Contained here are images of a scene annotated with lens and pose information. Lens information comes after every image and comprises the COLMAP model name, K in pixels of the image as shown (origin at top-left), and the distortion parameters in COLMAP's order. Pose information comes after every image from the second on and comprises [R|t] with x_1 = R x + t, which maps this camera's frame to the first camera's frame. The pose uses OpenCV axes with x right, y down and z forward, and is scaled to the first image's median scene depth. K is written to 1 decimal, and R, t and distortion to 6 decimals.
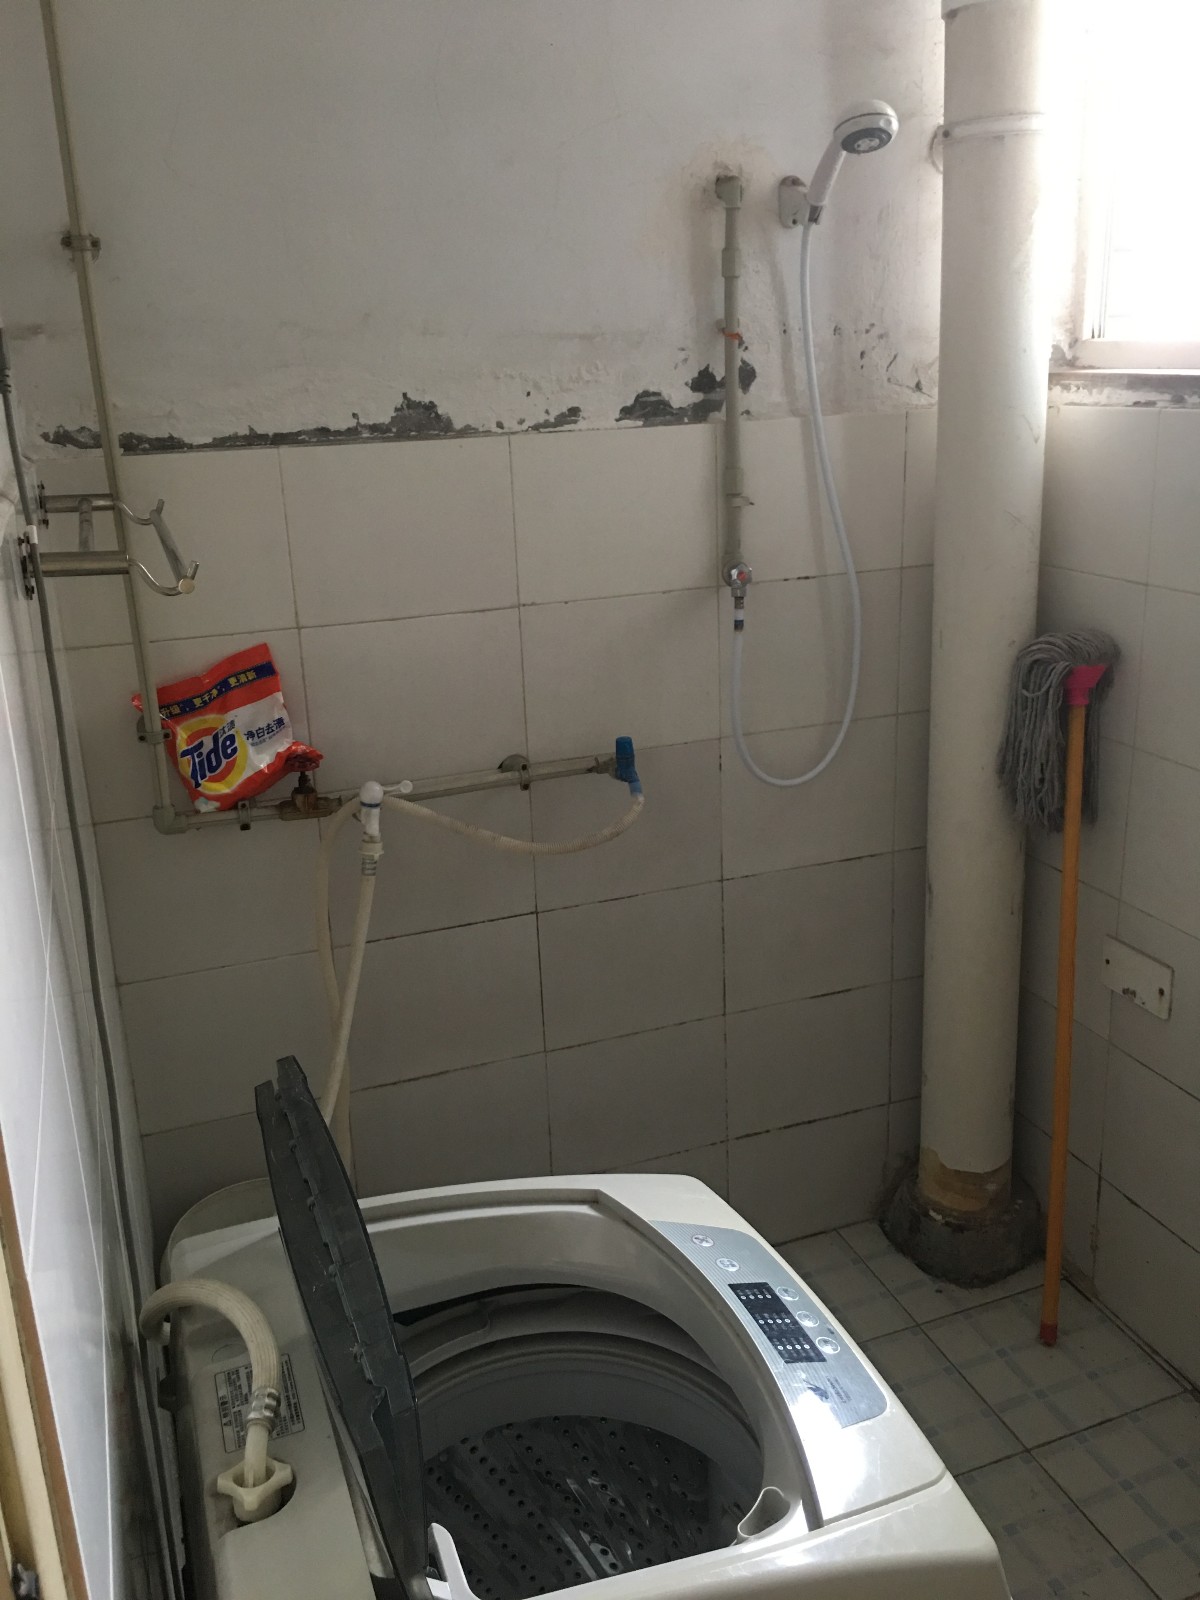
lens RADIAL K [[1353.8, 0, 600.0], [0, 1353.8, 800.0], [0, 0, 1]] dist [0.078694, -0.097184]
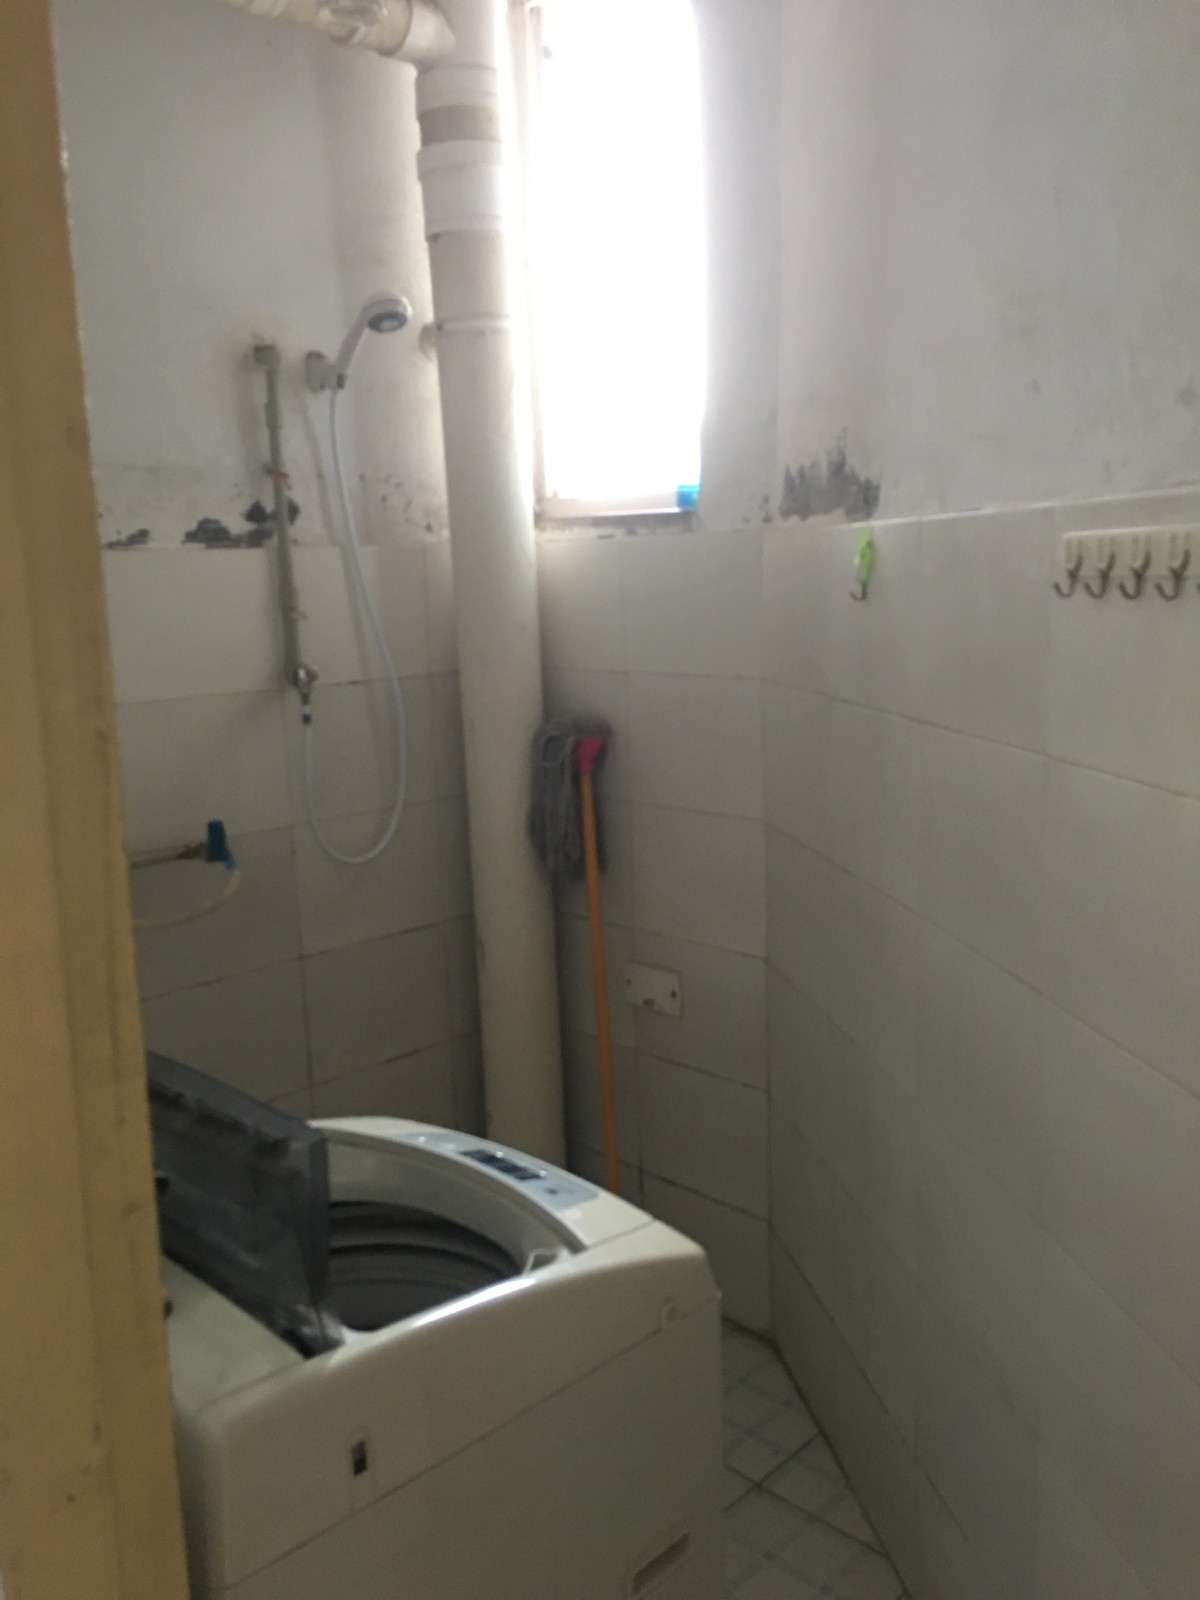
lens RADIAL K [[1297.8, 0, 600.0], [0, 1297.8, 800.0], [0, 0, 1]] dist [0.051553, -0.001745]
pose [[0.914397, -0.067650, 0.399125, -0.115537], [0.124227, 0.985259, -0.117608, 0.099079], [-0.385286, 0.157122, 0.909323, -0.082362]]
